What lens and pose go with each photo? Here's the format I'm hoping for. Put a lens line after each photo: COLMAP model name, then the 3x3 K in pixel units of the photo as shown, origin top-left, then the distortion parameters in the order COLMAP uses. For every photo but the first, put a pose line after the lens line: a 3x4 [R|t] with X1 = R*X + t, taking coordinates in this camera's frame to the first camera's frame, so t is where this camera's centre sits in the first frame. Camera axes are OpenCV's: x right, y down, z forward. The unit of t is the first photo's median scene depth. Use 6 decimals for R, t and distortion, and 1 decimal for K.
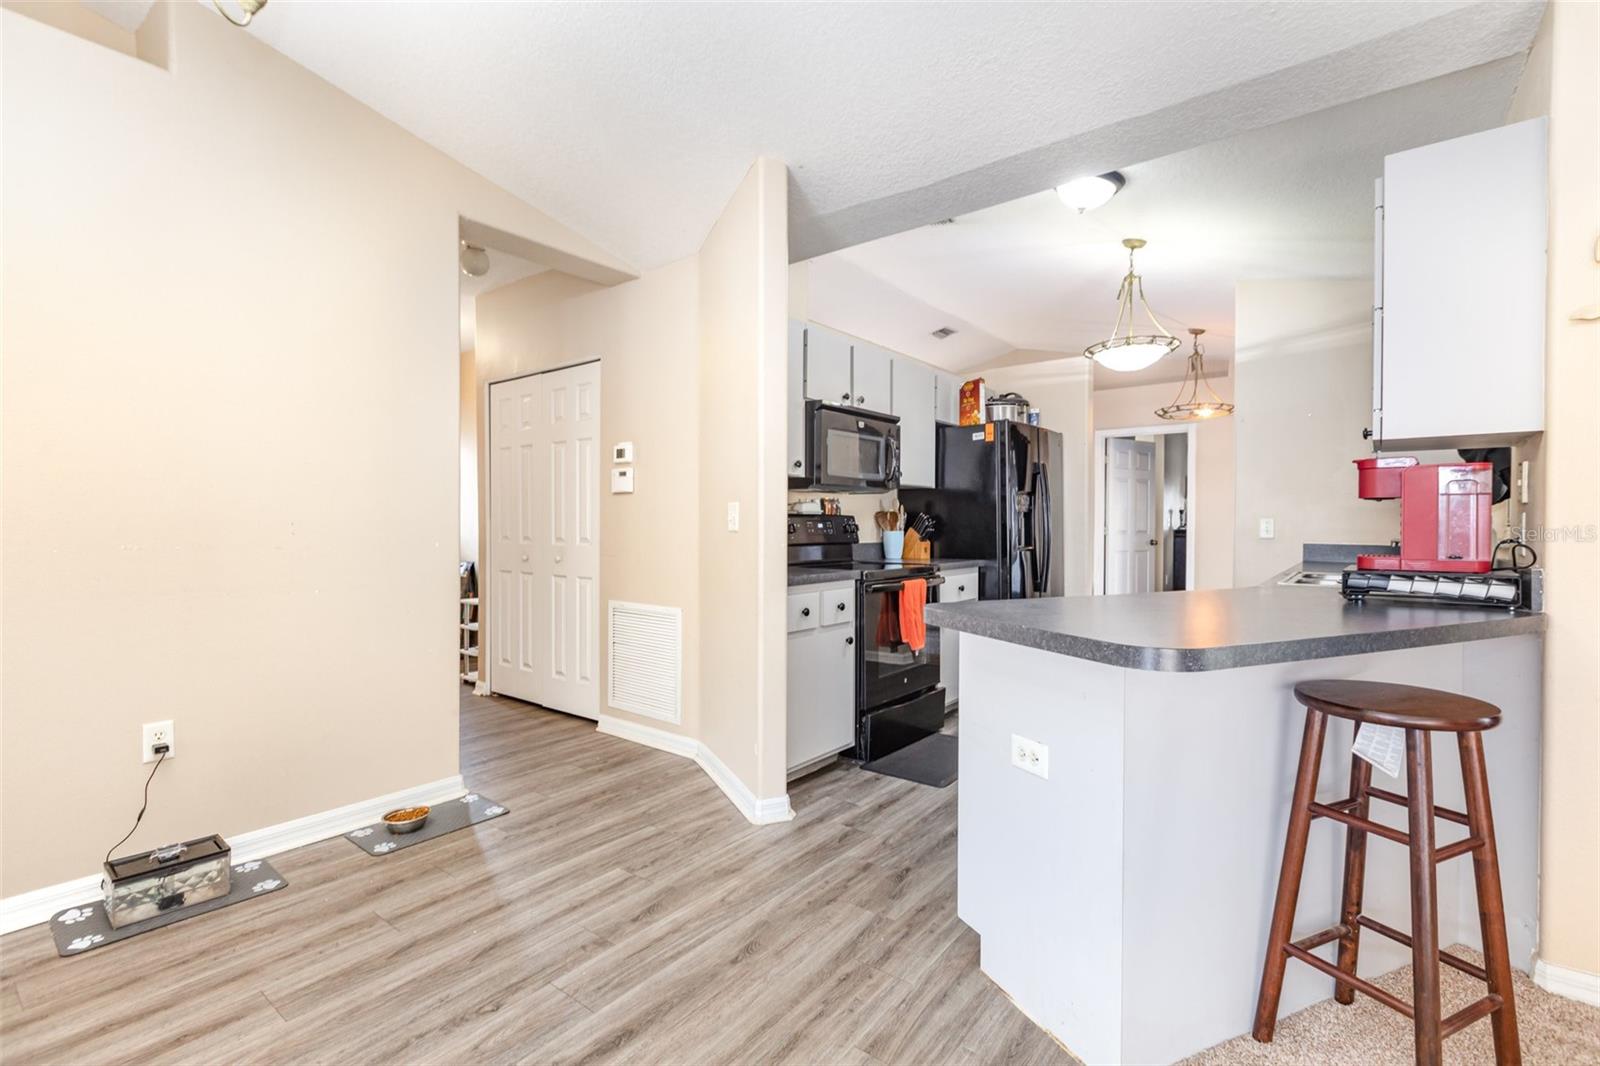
lens RADIAL K [[706.0, 0, 804.6], [0, 706.0, 531.4], [0, 0, 1]] dist [0.000065, 0.000069]
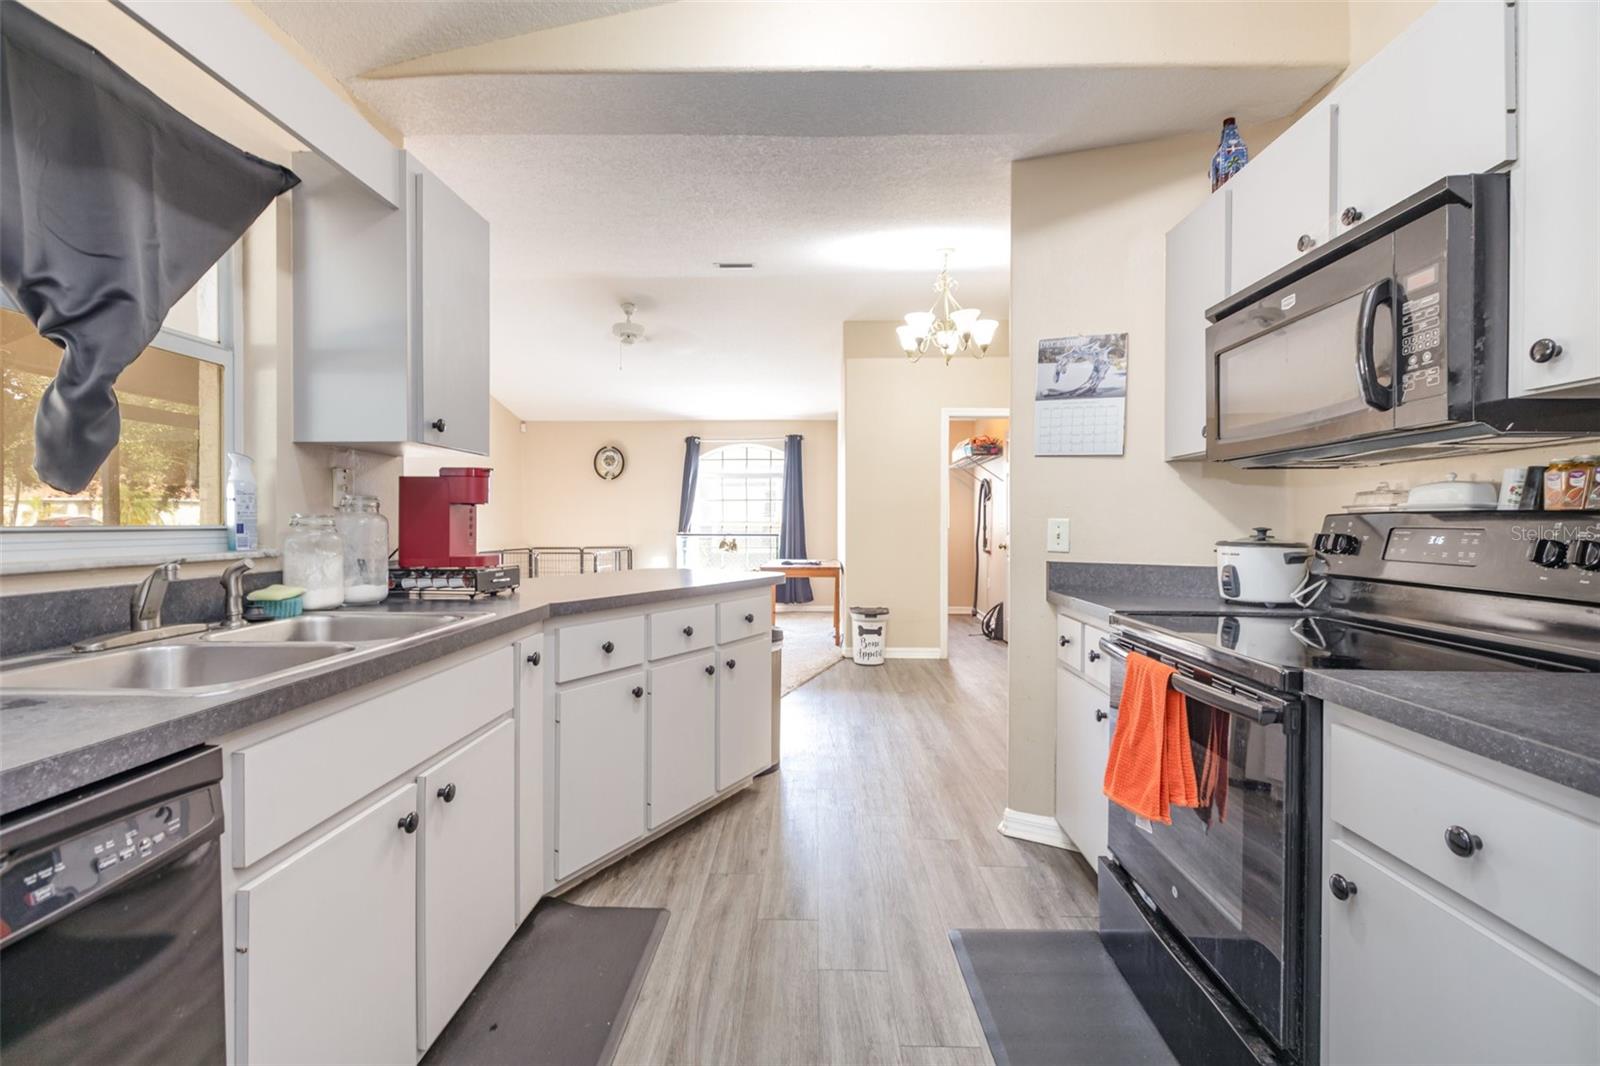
lens RADIAL K [[706.0, 0, 802.8], [0, 706.0, 517.5], [0, 0, 1]] dist [0.000065, 0.000069]
pose [[-0.801141, -0.006700, -0.598438, 0.707135], [-0.008693, 0.999962, 0.000443, -0.024821], [0.598412, 0.005558, -0.801169, 1.446695]]
